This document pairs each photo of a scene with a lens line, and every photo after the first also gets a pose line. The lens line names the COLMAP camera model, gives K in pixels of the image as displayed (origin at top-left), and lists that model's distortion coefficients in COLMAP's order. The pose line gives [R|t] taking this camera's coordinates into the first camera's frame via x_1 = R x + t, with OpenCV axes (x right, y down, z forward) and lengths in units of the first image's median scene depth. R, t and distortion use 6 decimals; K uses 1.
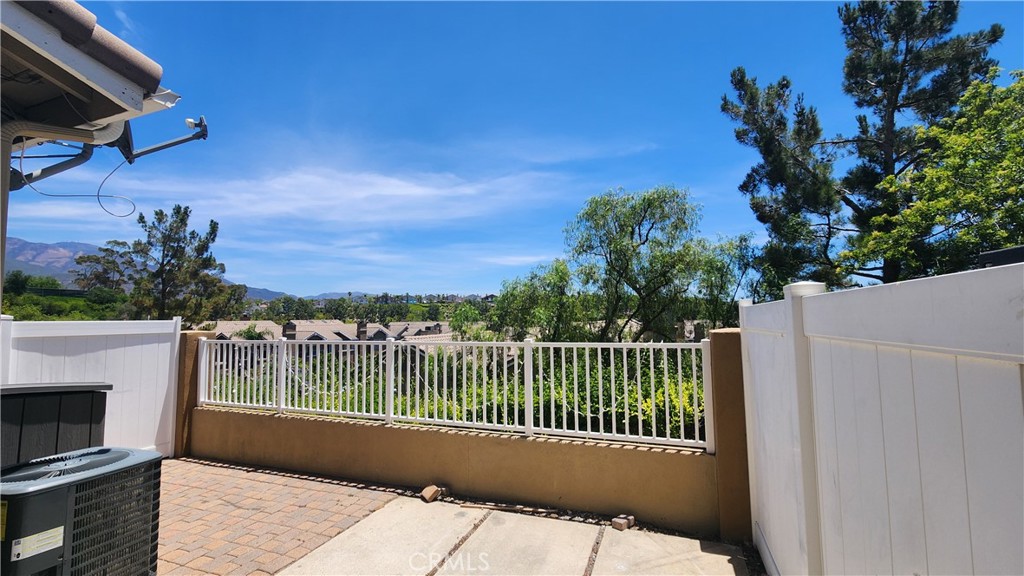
lens RADIAL K [[417.1, 0, 507.6], [0, 417.1, 304.3], [0, 0, 1]] dist [0.006805, -0.001888]
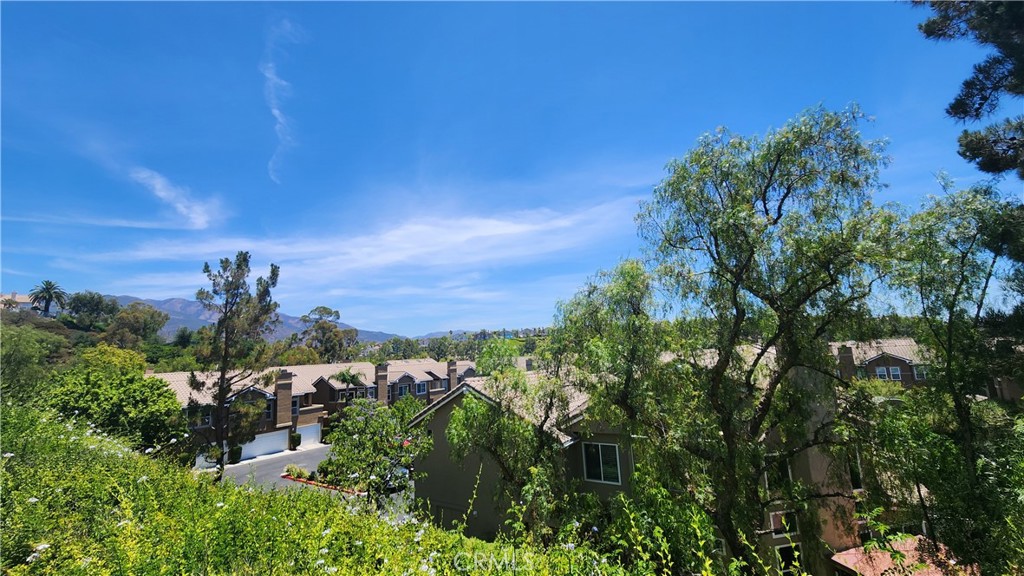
lens RADIAL K [[417.1, 0, 510.0], [0, 417.1, 297.8], [0, 0, 1]] dist [0.006805, -0.001888]
pose [[0.973562, -0.070968, -0.217117, 0.043982], [0.050480, 0.993856, -0.098501, 0.002076], [0.222774, 0.084936, 0.971163, 0.193839]]
